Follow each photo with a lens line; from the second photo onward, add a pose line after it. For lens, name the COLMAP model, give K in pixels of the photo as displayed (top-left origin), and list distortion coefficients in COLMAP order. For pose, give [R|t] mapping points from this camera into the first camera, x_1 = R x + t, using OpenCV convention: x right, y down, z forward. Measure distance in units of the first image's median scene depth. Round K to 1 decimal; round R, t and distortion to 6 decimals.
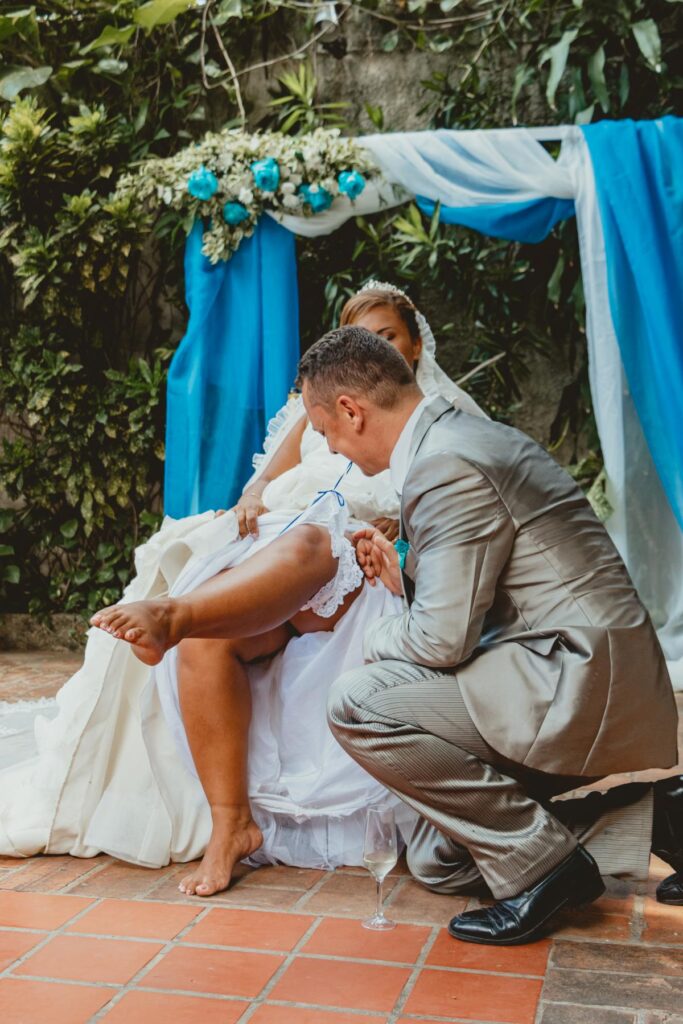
lens RADIAL K [[1387.7, 0, 367.7], [0, 1387.7, 484.6], [0, 0, 1]] dist [-0.024844, 0.080324]
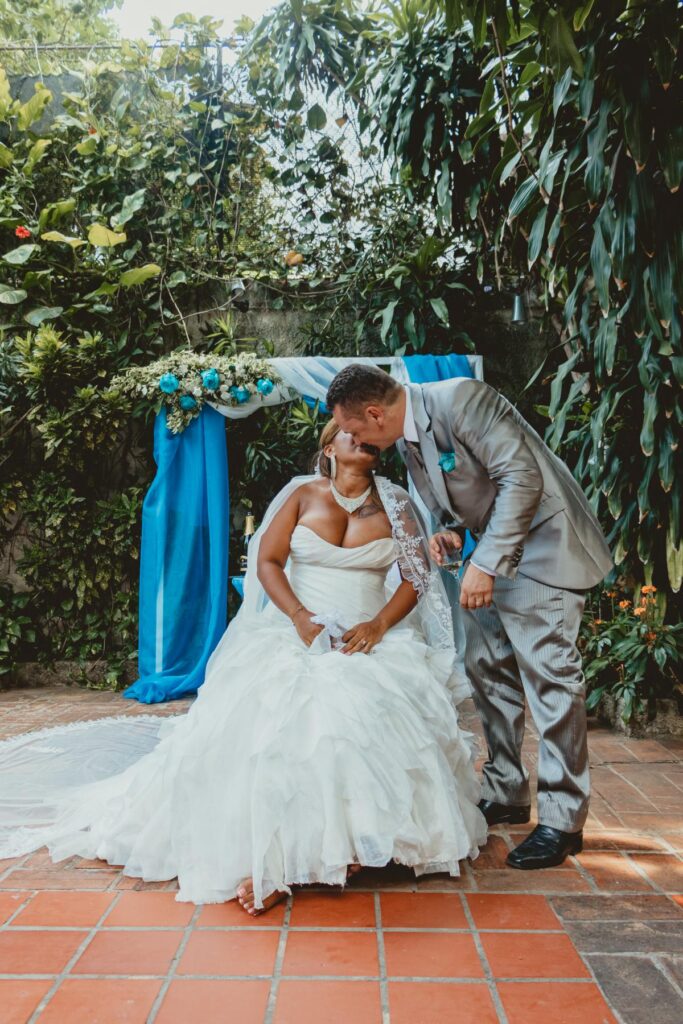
lens RADIAL K [[783.6, 0, 349.2], [0, 783.6, 509.4], [0, 0, 1]] dist [-0.007117, 0.010513]
pose [[0.978220, 0.003208, 0.207544, -0.101016], [0.012568, 0.997131, -0.074650, -0.004821], [-0.207188, 0.075632, 0.975373, 0.097959]]
